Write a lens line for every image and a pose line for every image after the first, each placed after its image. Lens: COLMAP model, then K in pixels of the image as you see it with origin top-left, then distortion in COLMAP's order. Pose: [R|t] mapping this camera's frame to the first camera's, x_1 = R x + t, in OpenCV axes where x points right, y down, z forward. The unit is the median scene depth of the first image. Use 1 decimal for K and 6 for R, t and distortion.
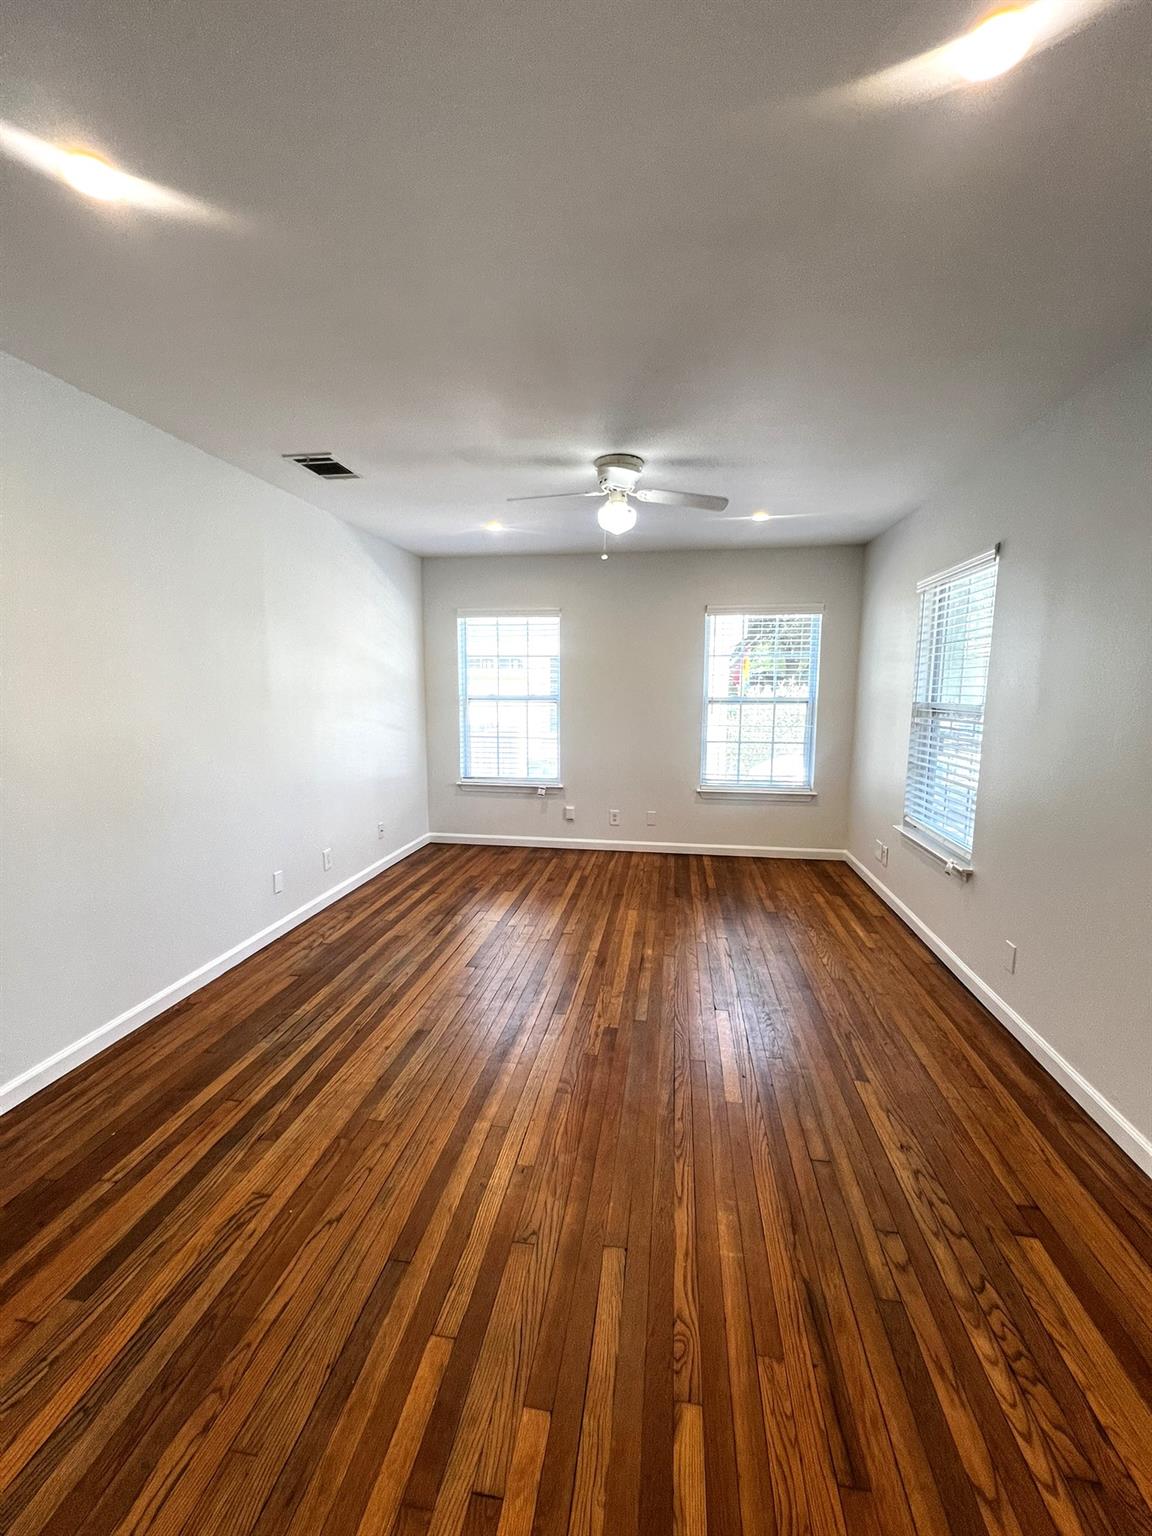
lens RADIAL K [[621.9, 0, 580.3], [0, 621.9, 761.7], [0, 0, 1]] dist [-0.000378, 0.000440]
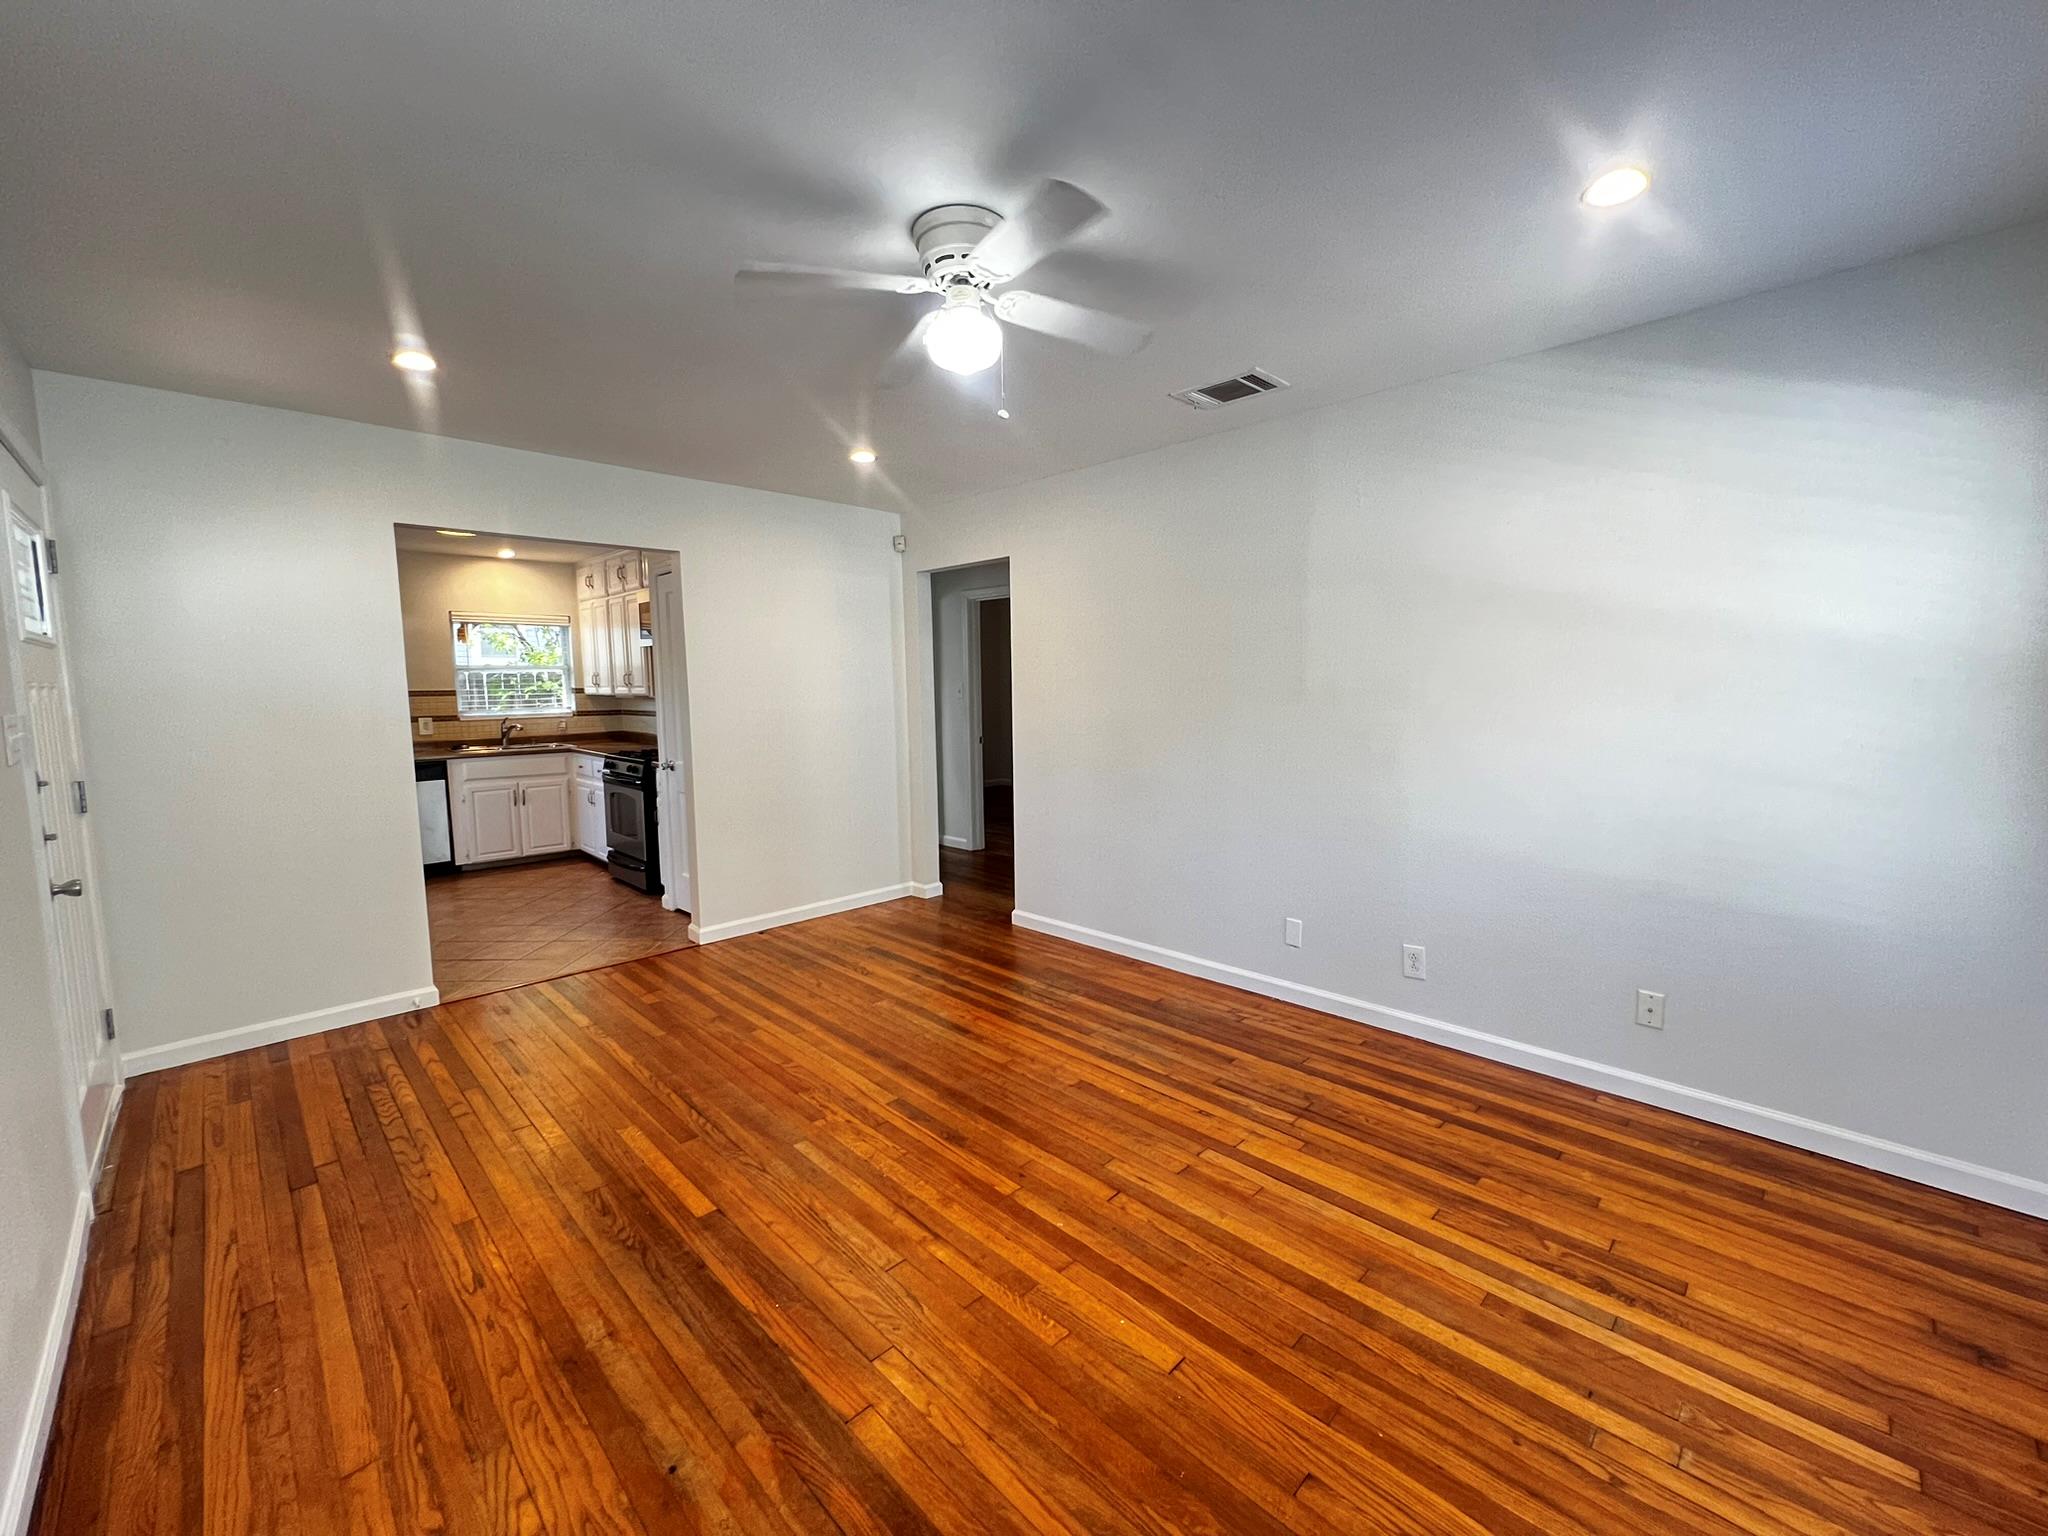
lens RADIAL K [[829.2, 0, 1017.5], [0, 829.2, 760.1], [0, 0, 1]] dist [-0.000378, 0.000440]
pose [[-0.602455, 0.075844, -0.794541, 0.568405], [-0.089275, 0.982825, 0.161509, -0.165792], [0.793144, 0.168235, -0.585337, 1.424610]]
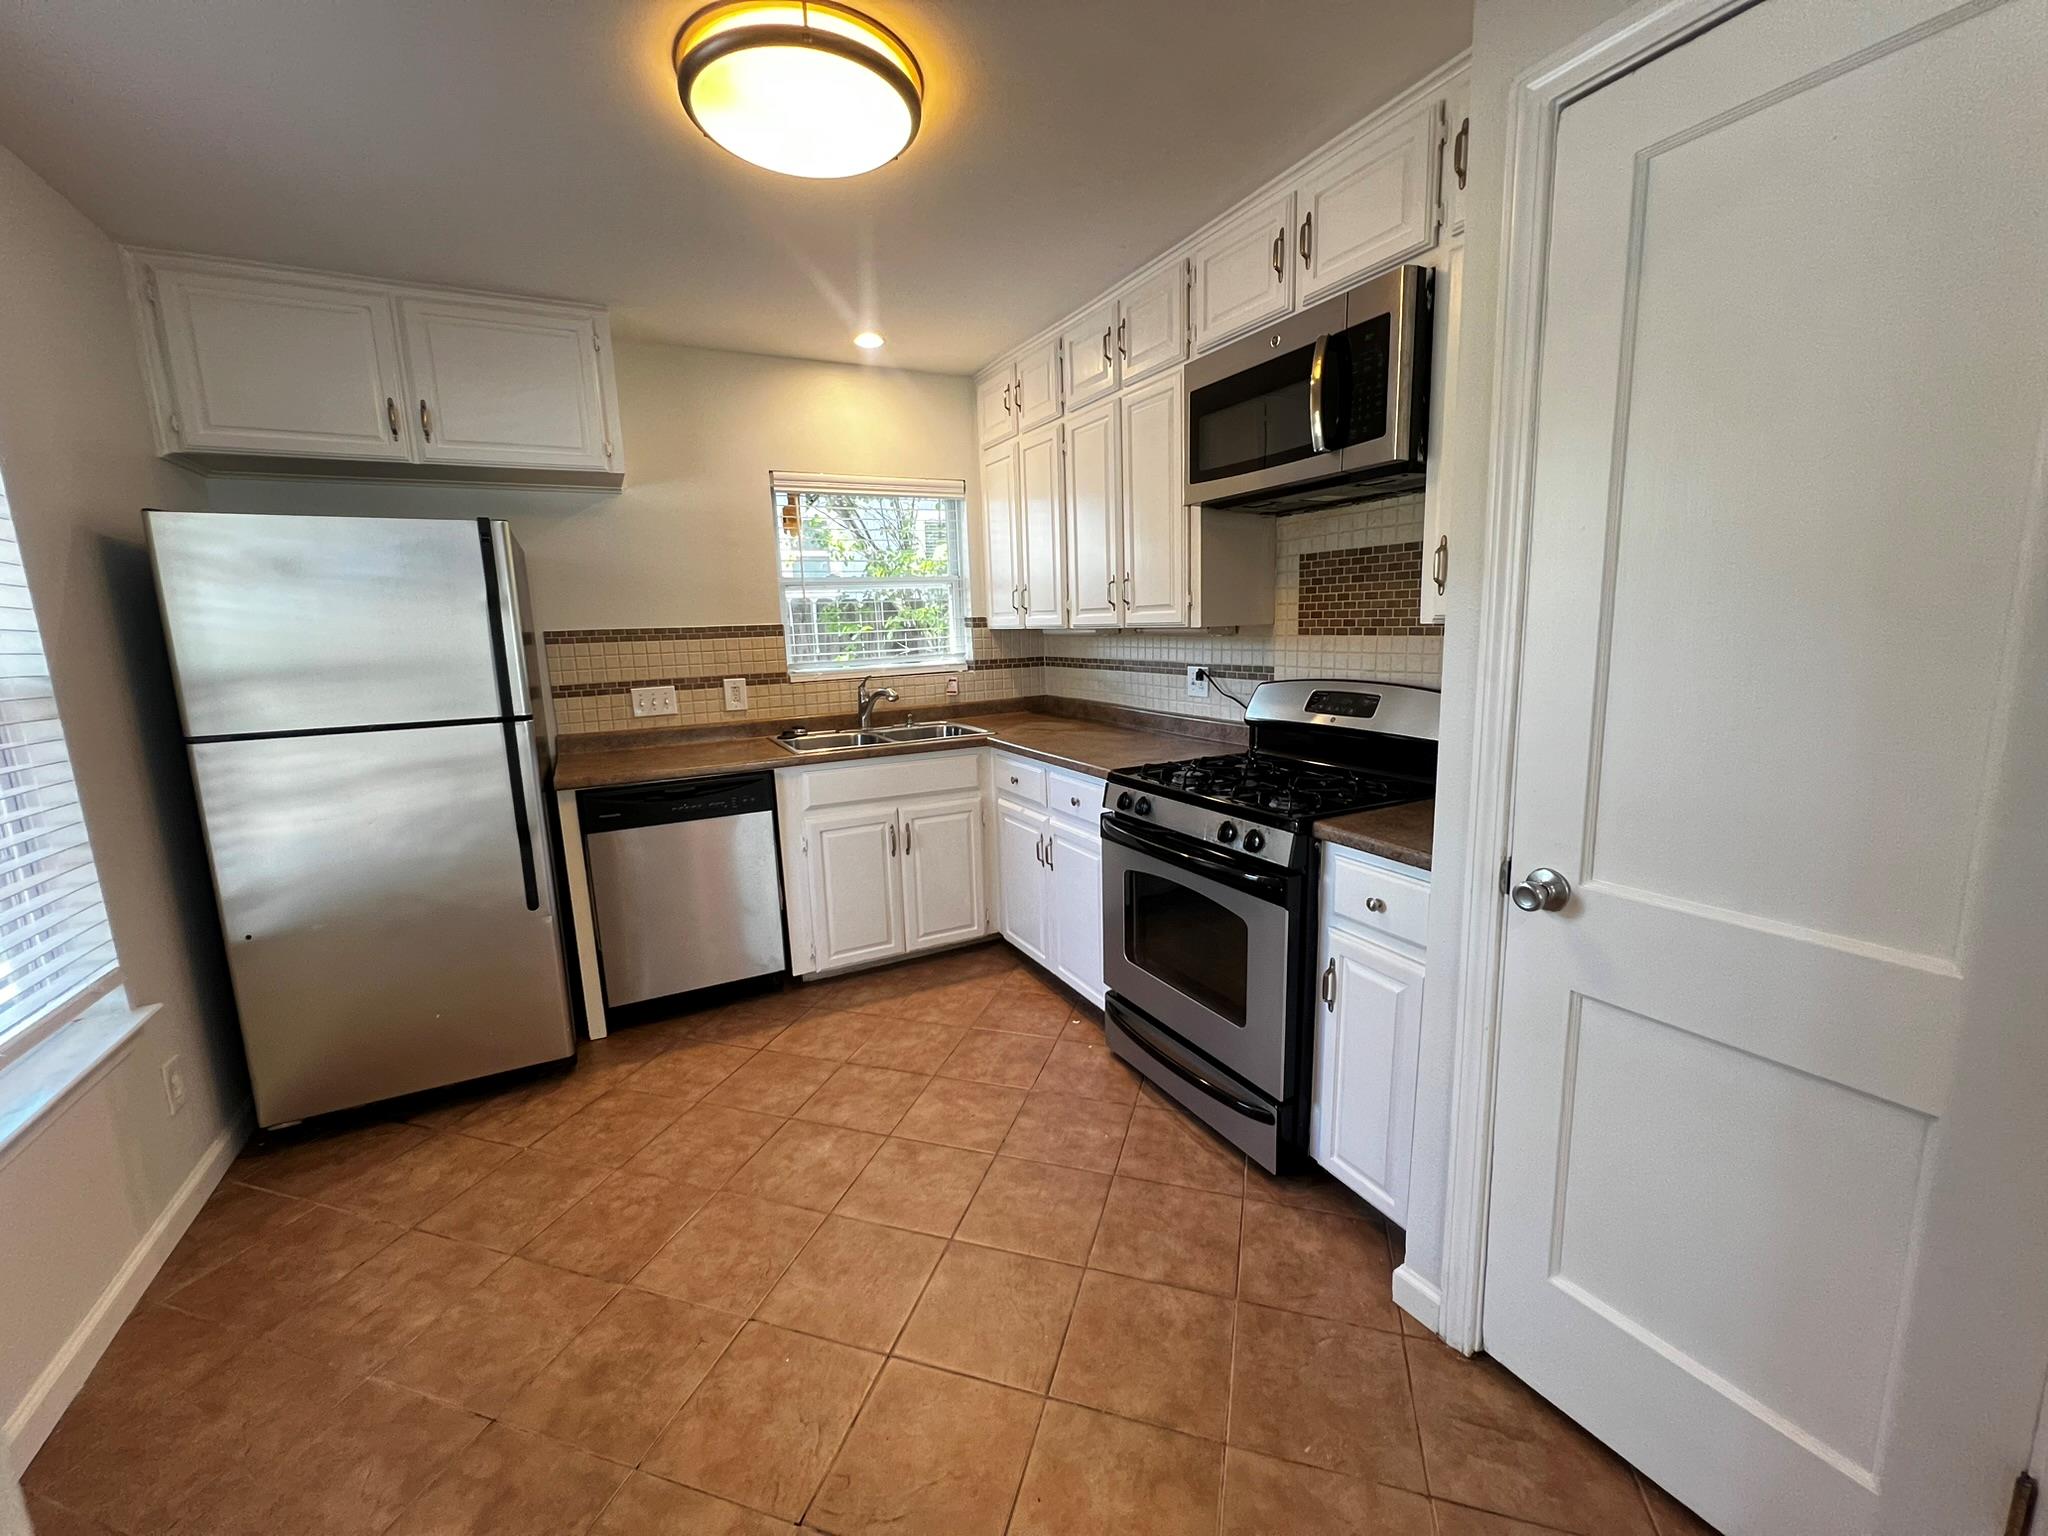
lens RADIAL K [[834.4, 0, 1029.2], [0, 834.4, 761.6], [0, 0, 1]] dist [0.000134, 0.000098]
pose [[-0.804467, 0.121375, -0.581465, 0.141101], [-0.042307, 0.964707, 0.259905, 0.002170], [0.592489, 0.233685, -0.770940, 0.108588]]
